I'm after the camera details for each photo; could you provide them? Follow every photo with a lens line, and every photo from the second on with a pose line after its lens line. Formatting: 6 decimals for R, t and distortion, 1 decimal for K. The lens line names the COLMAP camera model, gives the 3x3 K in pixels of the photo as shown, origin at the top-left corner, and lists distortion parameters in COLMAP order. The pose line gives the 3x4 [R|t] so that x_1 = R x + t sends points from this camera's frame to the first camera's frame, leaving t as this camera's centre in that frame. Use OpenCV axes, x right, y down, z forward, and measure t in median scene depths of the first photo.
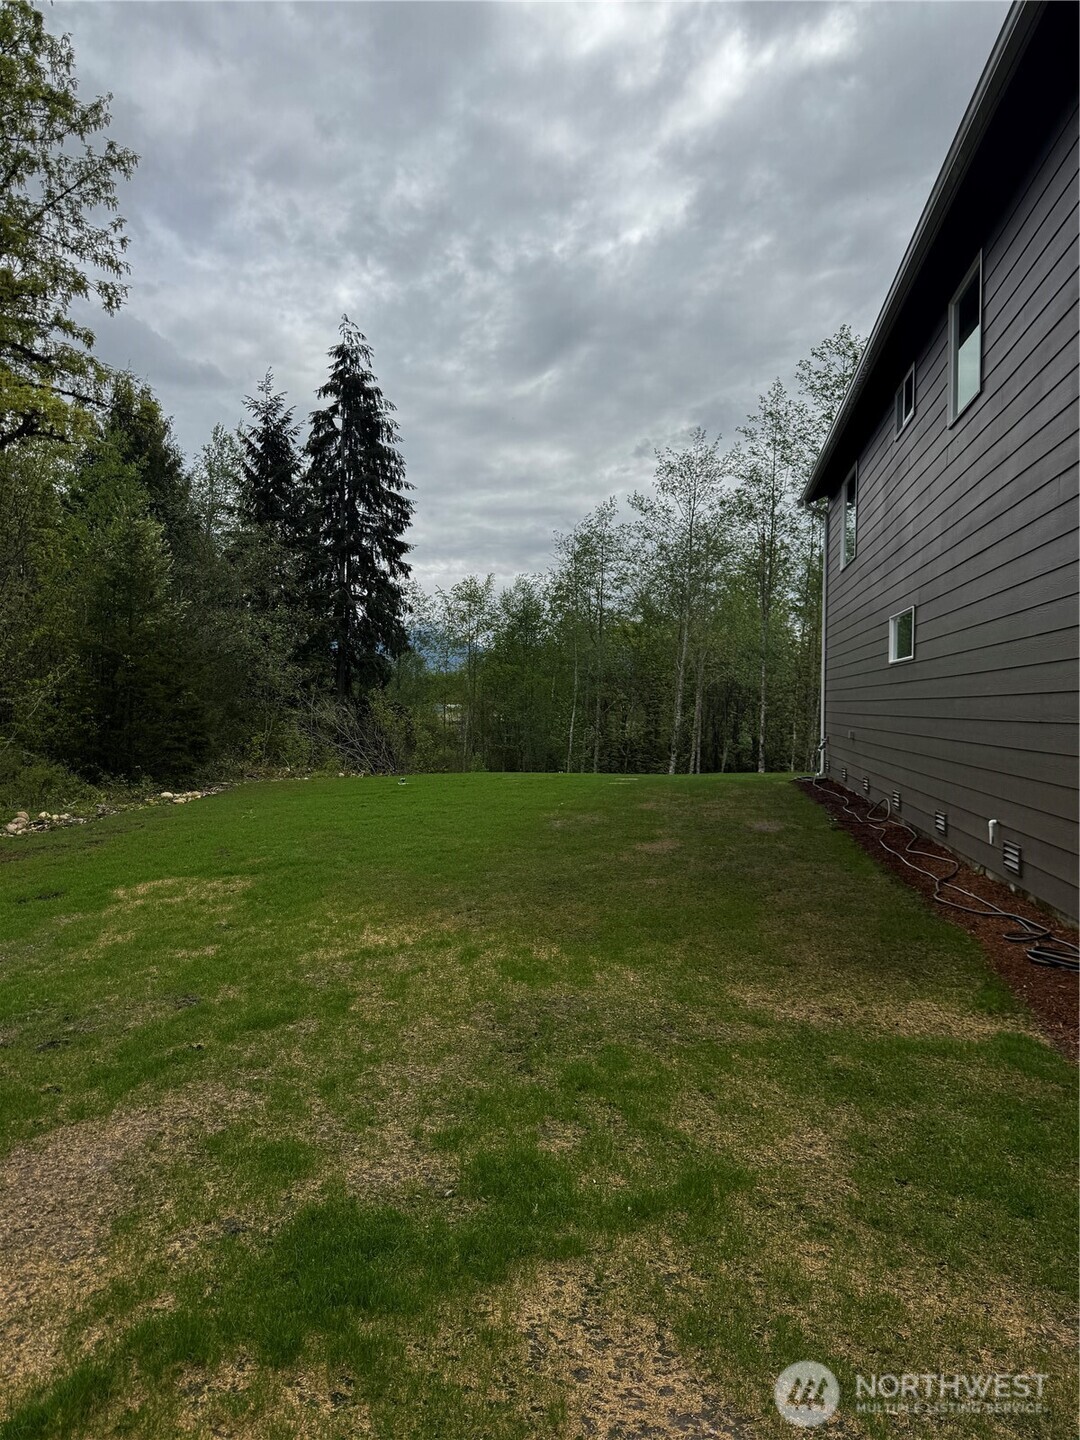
lens RADIAL K [[1011.1, 0, 526.8], [0, 1011.1, 712.4], [0, 0, 1]] dist [0.052405, -0.097659]
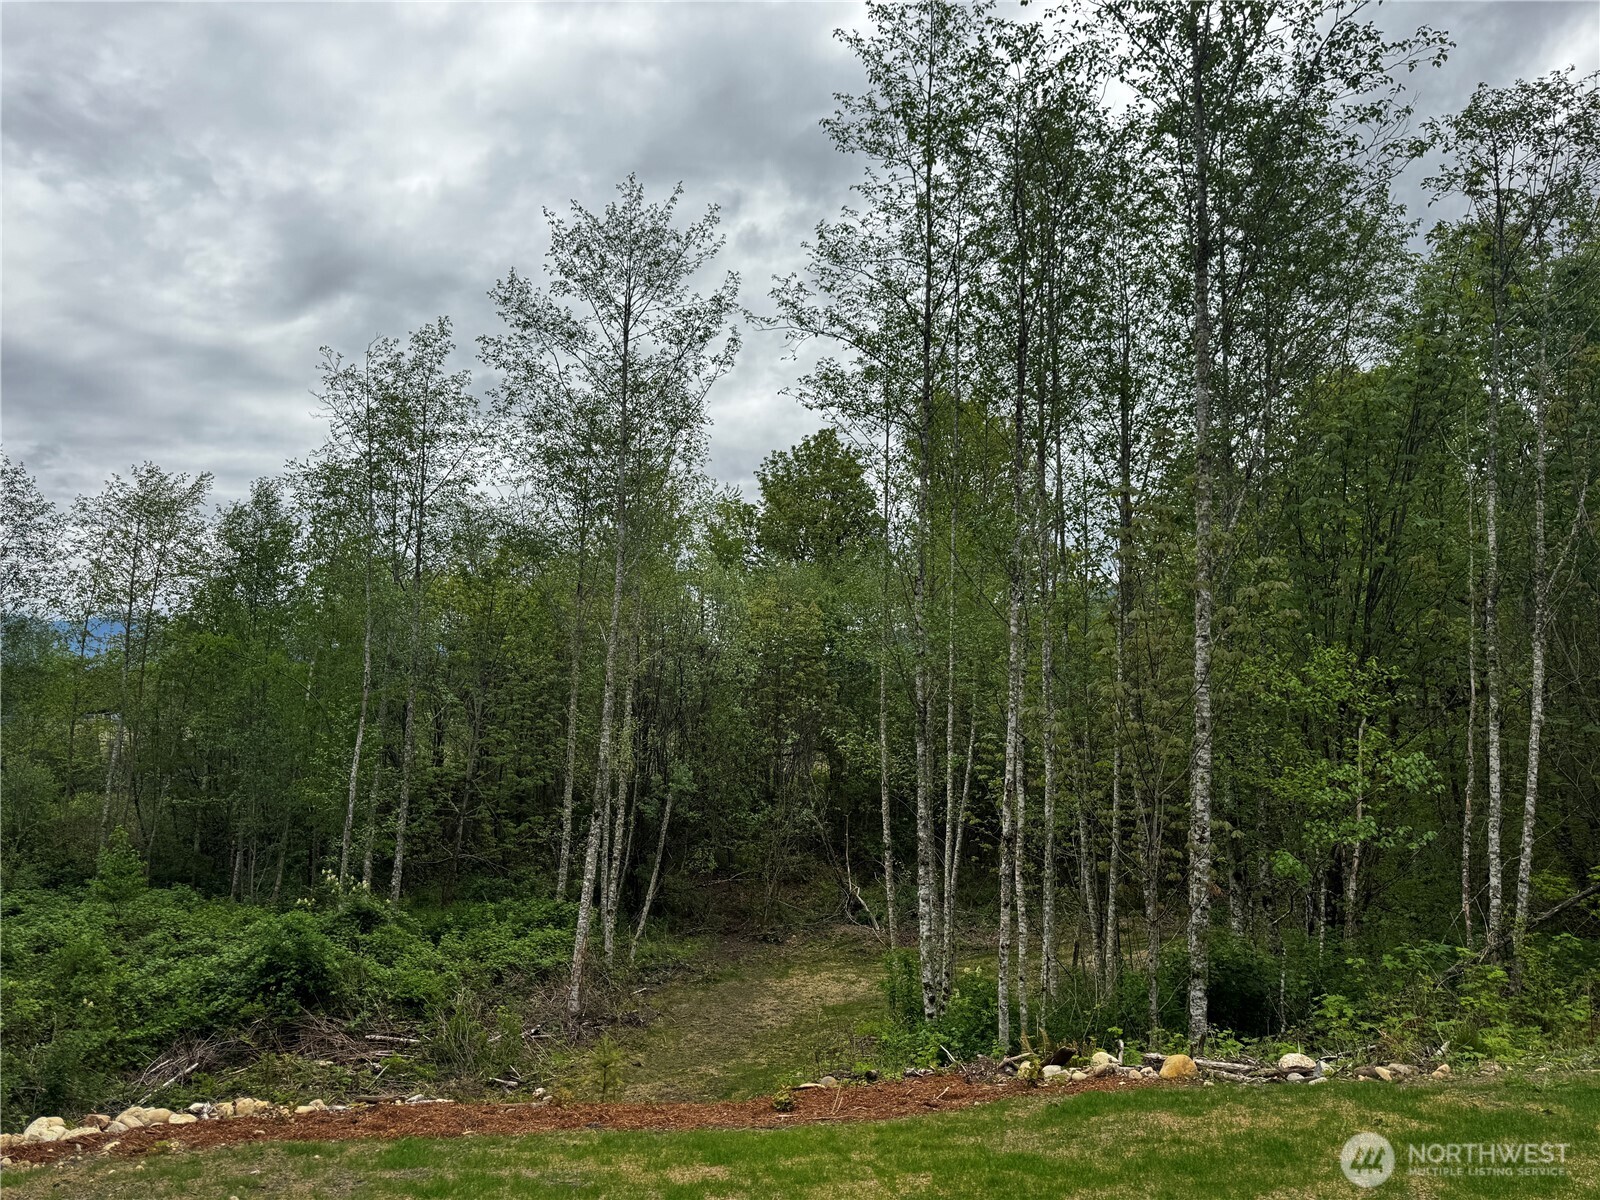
lens RADIAL K [[1123.4, 0, 800.0], [0, 1123.4, 600.0], [0, 0, 1]] dist [0.052405, -0.097659]
pose [[0.902729, 0.036375, 0.428670, 0.005521], [0.009179, 0.994564, -0.103724, -0.005246], [-0.430113, 0.097570, 0.897487, 0.479987]]
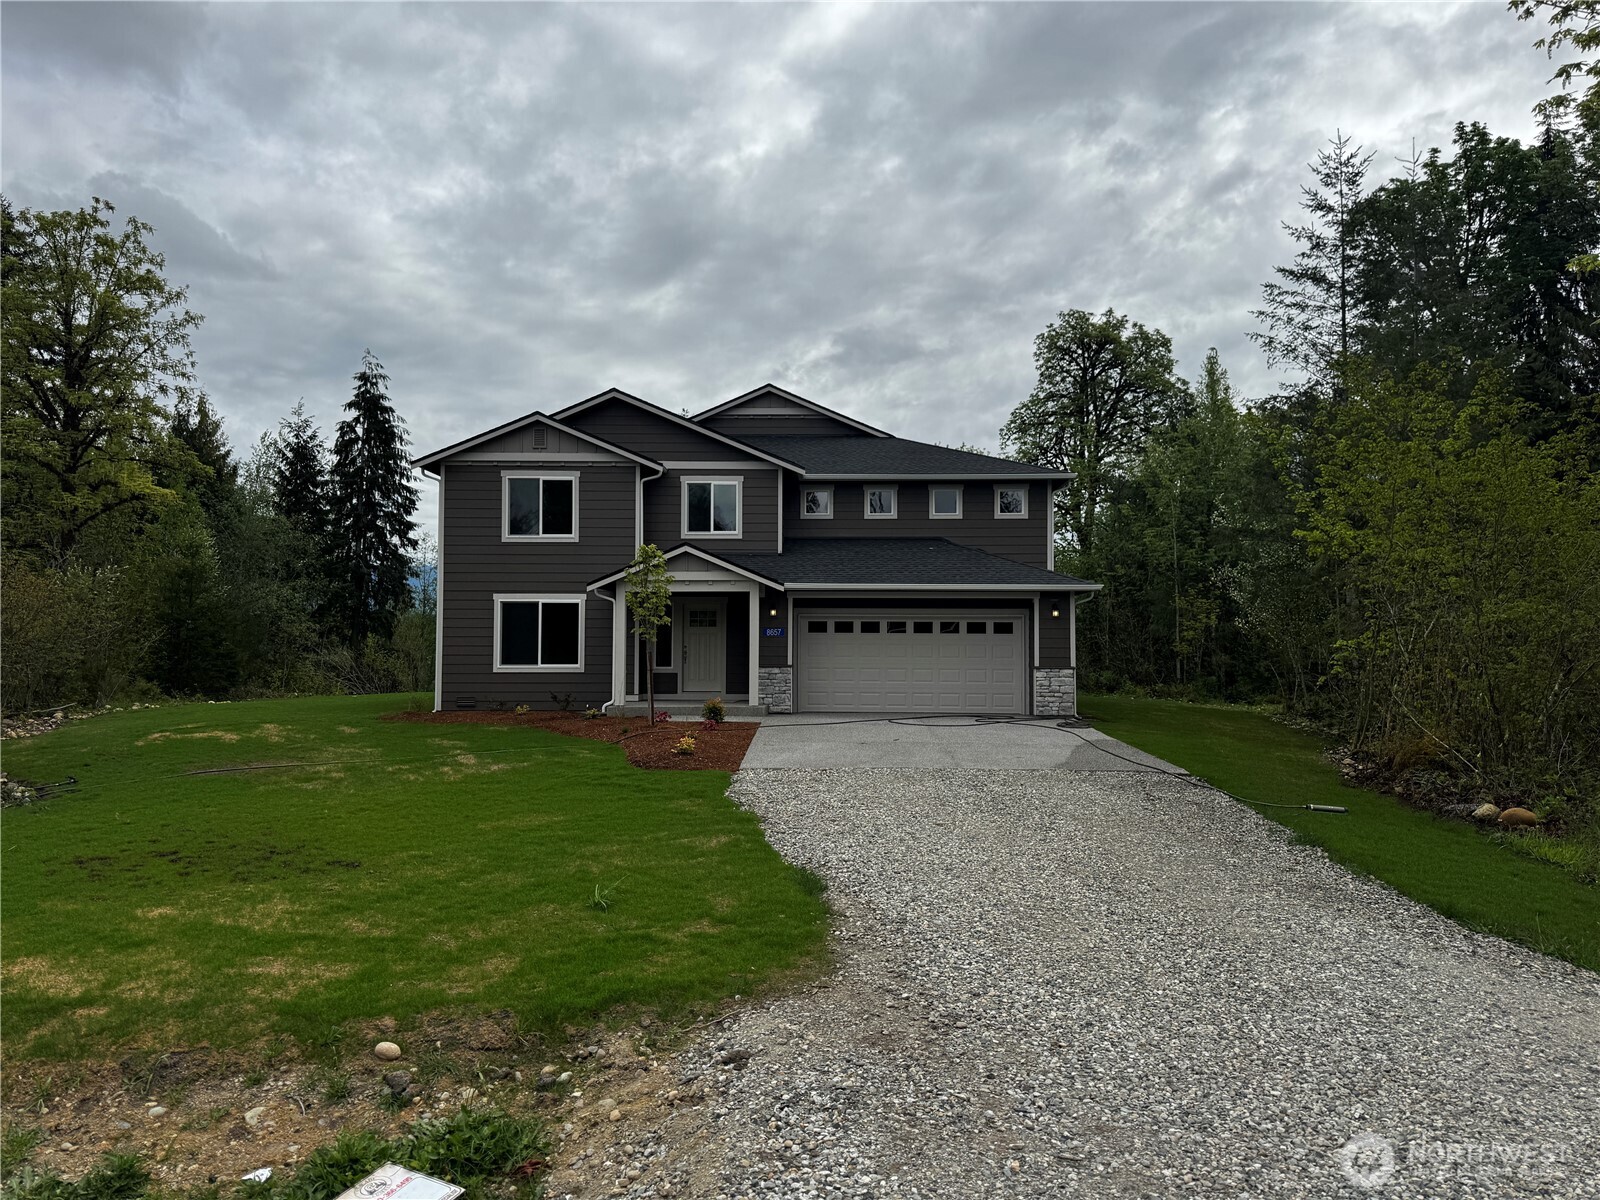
lens RADIAL K [[1124.8, 0, 803.1], [0, 1124.8, 593.7], [0, 0, 1]] dist [-0.000771, -0.035679]
pose [[0.989758, 0.006598, 0.142600, 0.169411], [0.001611, 0.998351, -0.057374, 0.003551], [-0.142744, 0.057016, 0.988116, -0.476245]]
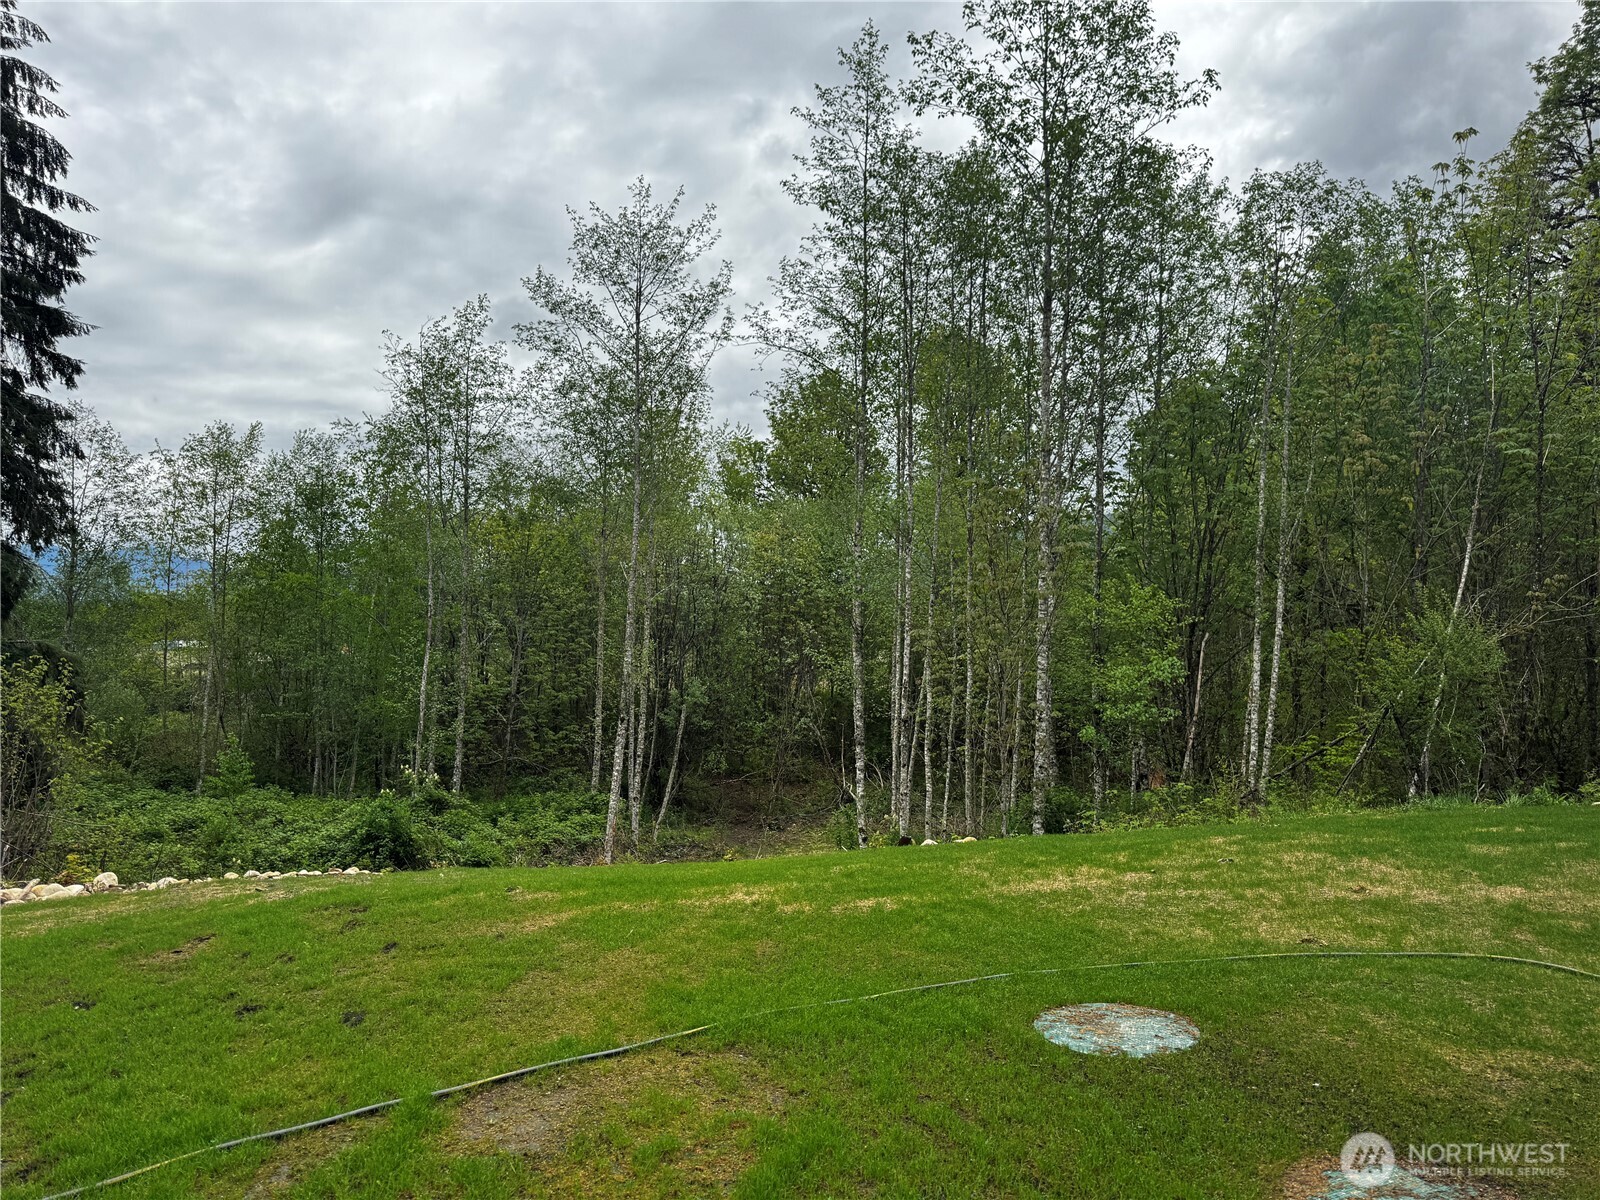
lens RADIAL K [[1123.1, 0, 813.2], [0, 1123.1, 601.6], [0, 0, 1]] dist [-0.001488, -0.006909]
pose [[0.906982, -0.002821, 0.421161, -0.022121], [0.018788, 0.999253, -0.033767, -0.004491], [-0.420751, 0.038539, 0.906357, 0.372410]]
